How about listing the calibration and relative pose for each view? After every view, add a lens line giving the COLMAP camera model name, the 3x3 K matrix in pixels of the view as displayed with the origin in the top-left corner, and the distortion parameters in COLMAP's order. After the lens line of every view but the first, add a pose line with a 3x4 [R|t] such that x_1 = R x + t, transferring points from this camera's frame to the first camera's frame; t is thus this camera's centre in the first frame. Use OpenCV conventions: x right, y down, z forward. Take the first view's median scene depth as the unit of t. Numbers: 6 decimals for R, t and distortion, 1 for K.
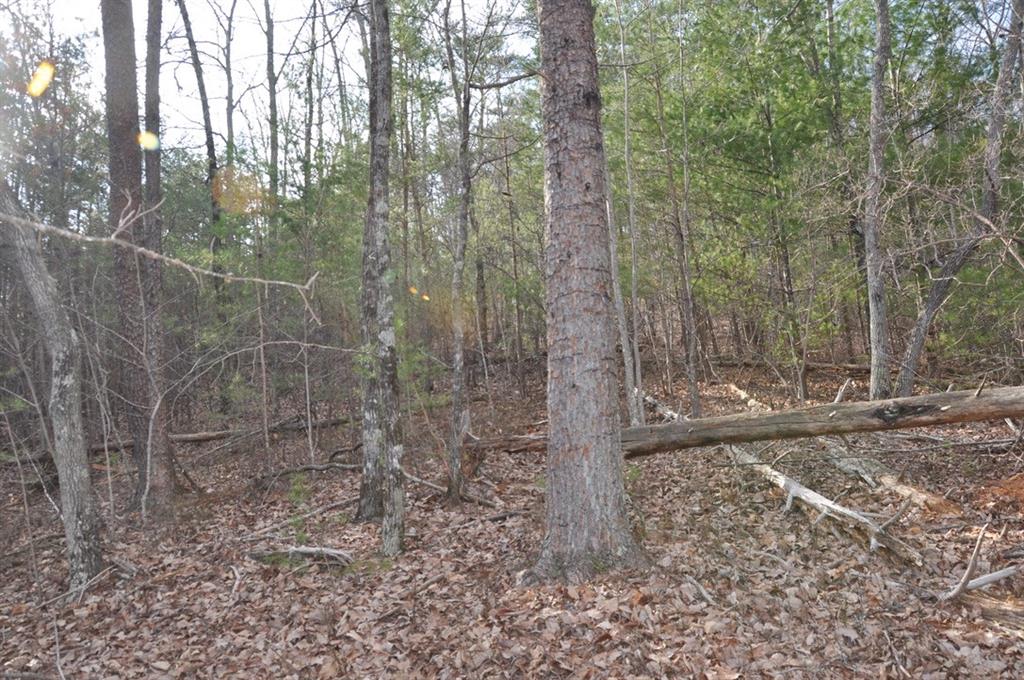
lens RADIAL K [[806.9, 0, 511.6], [0, 806.9, 342.3], [0, 0, 1]] dist [-0.156702, 0.119524]
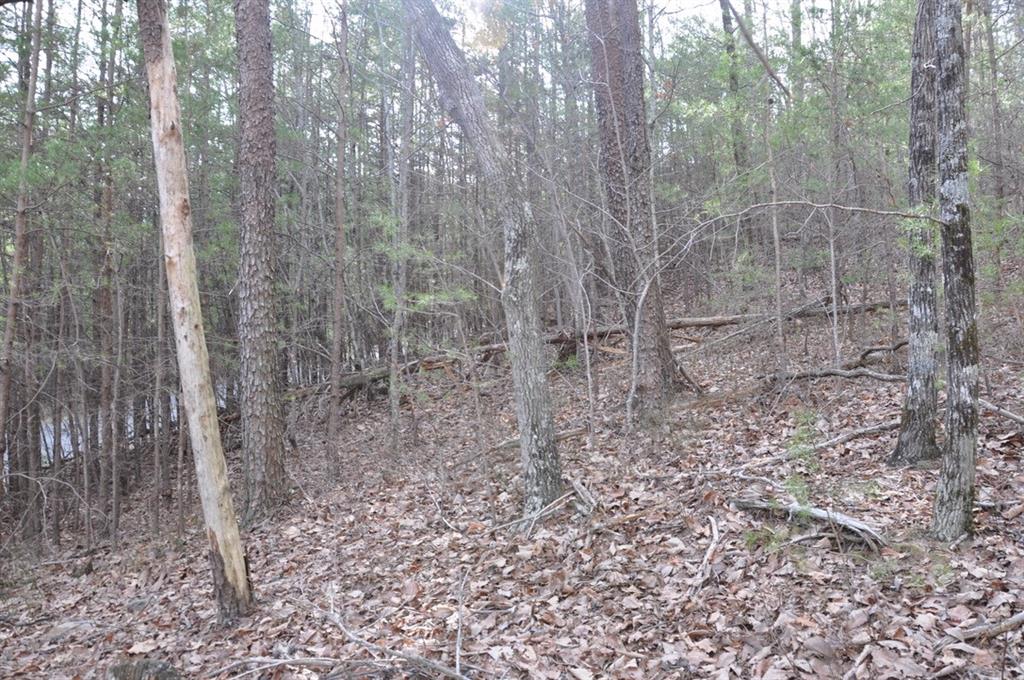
lens RADIAL K [[806.9, 0, 507.8], [0, 806.9, 343.4], [0, 0, 1]] dist [-0.156702, 0.119524]
pose [[0.794617, 0.050101, -0.605040, -0.066012], [0.045668, 0.988833, 0.141858, 0.010513], [0.605391, -0.140353, 0.783456, 0.326893]]
